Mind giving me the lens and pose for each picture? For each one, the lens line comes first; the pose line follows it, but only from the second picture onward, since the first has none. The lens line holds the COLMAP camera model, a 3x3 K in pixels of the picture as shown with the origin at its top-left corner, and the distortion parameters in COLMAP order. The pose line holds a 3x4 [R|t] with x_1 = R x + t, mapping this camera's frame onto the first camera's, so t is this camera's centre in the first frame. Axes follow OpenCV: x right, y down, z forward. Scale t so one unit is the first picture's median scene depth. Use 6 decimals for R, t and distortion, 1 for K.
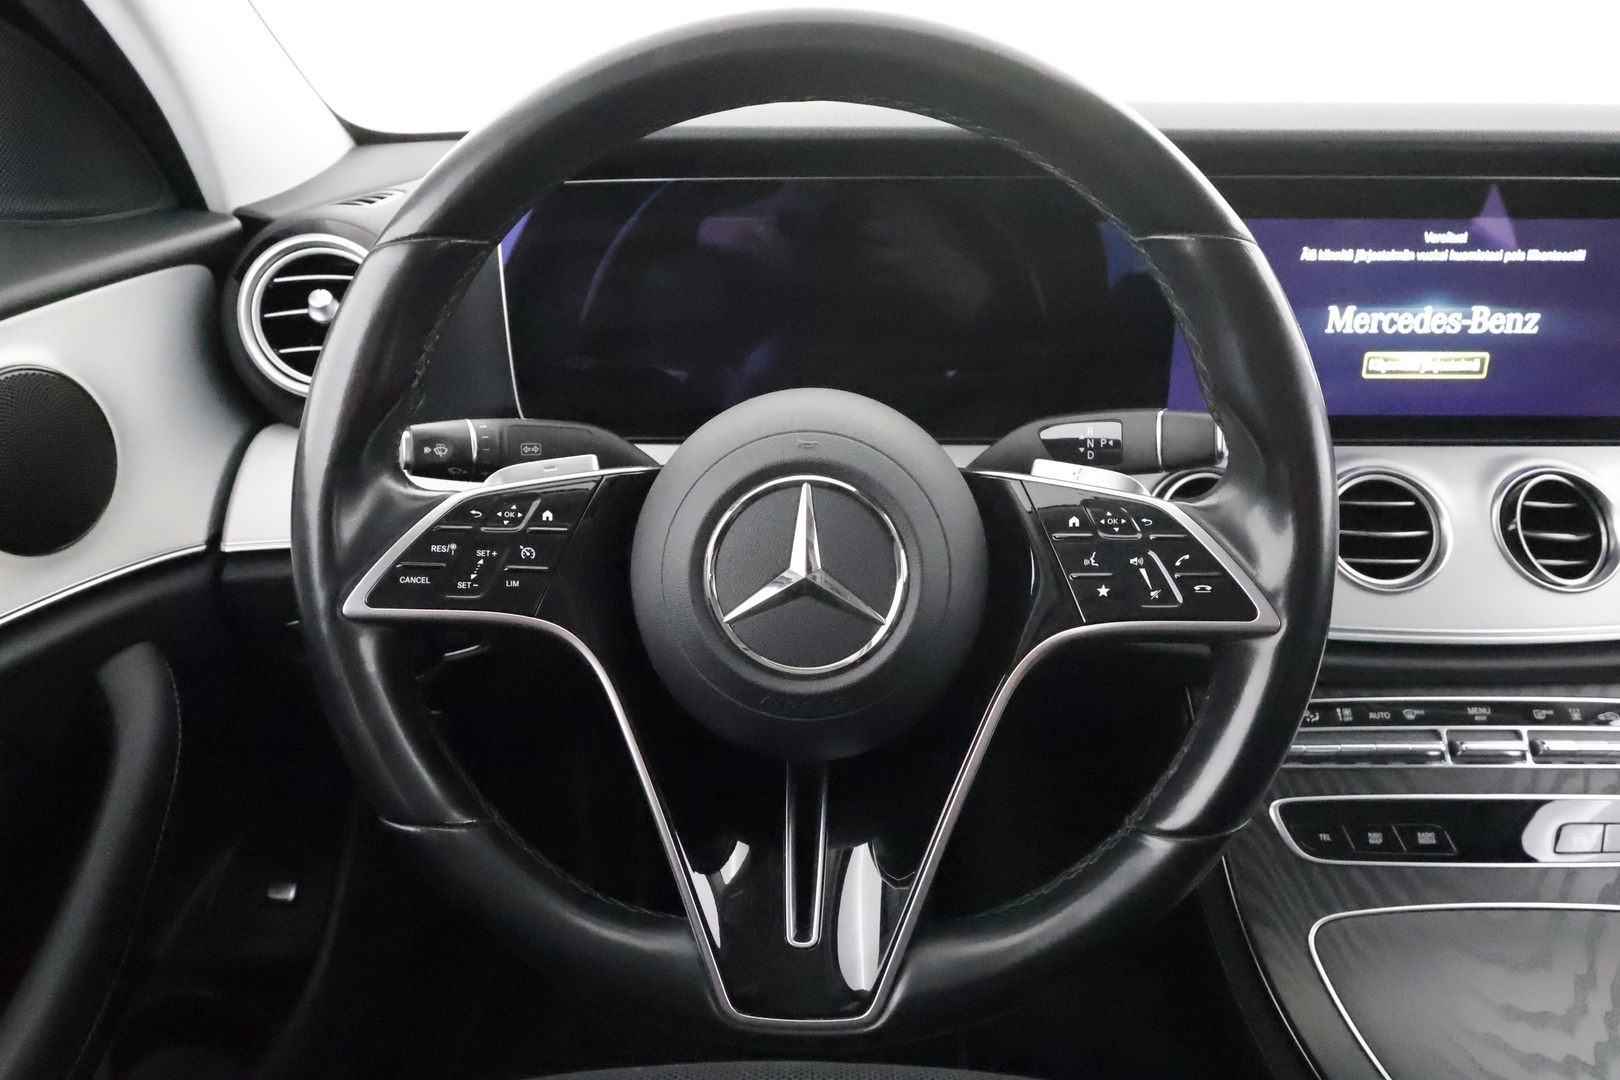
lens RADIAL K [[1078.7, 0, 807.2], [0, 1078.7, 545.9], [0, 0, 1]] dist [0.008320, 0.001489]
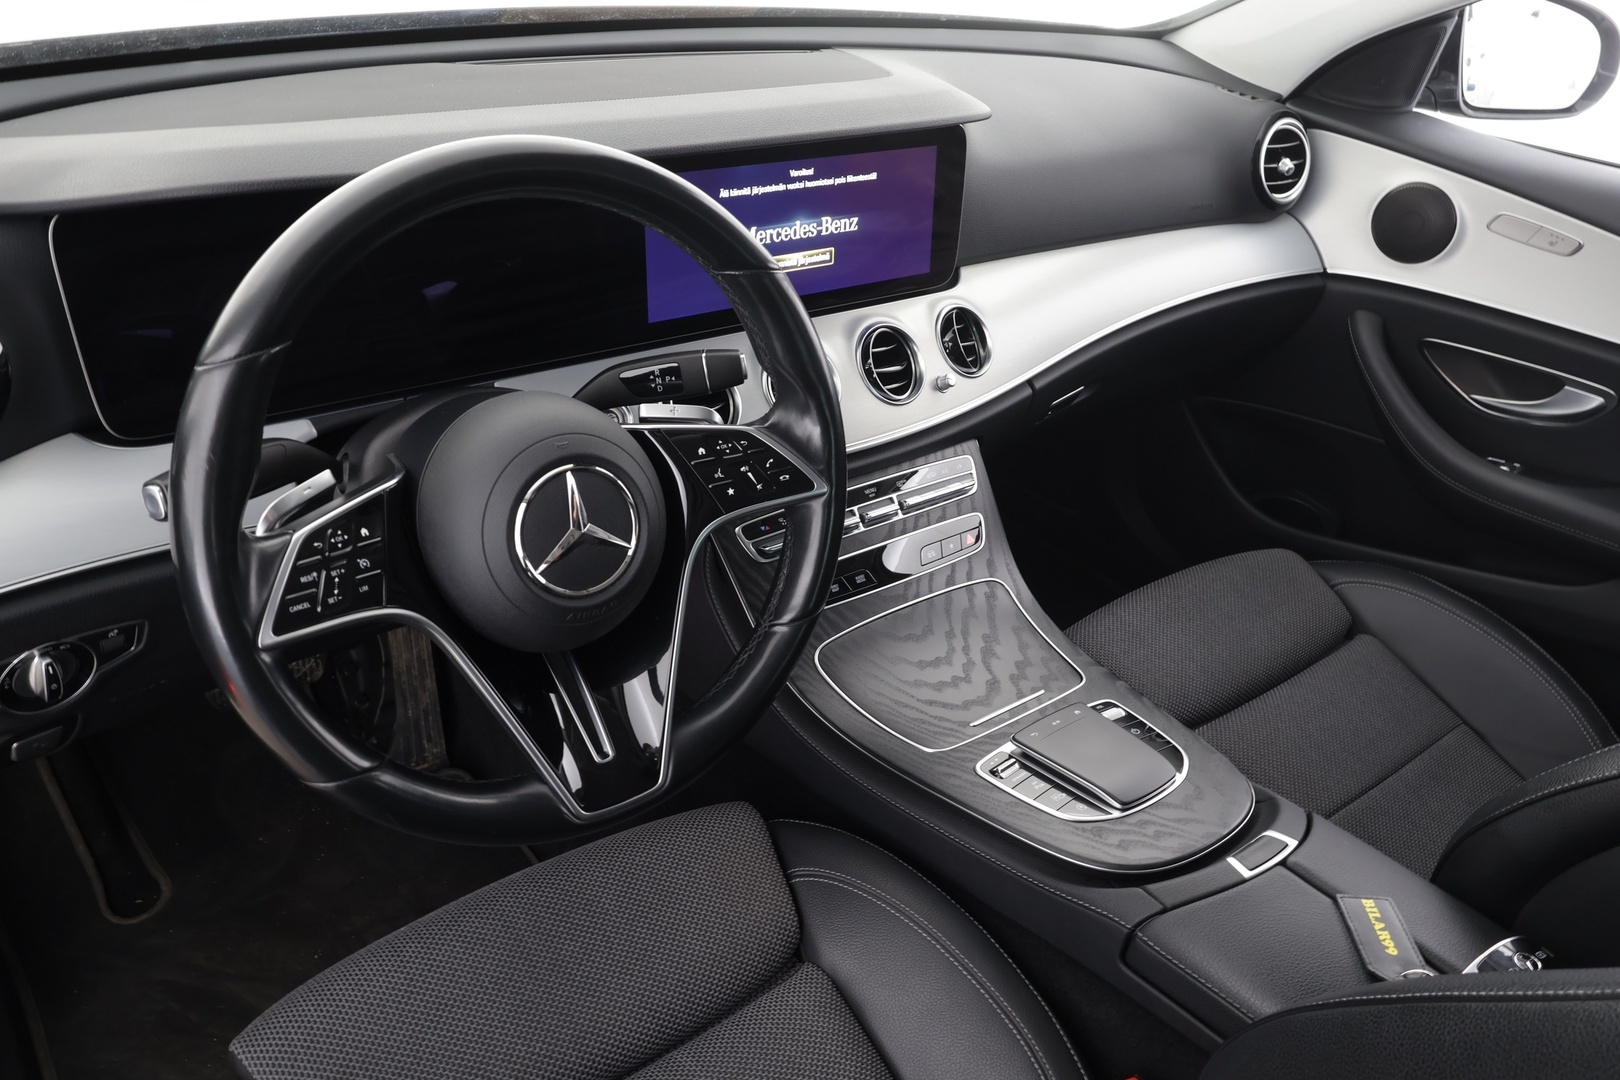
lens RADIAL K [[1308.6, 0, 804.8], [0, 1308.6, 533.0], [0, 0, 1]] dist [0.065182, 0.024636]
pose [[0.784500, -0.254112, 0.565673, -0.552003], [0.152792, 0.963271, 0.220823, -0.227164], [-0.601011, -0.086805, 0.794513, -0.456703]]
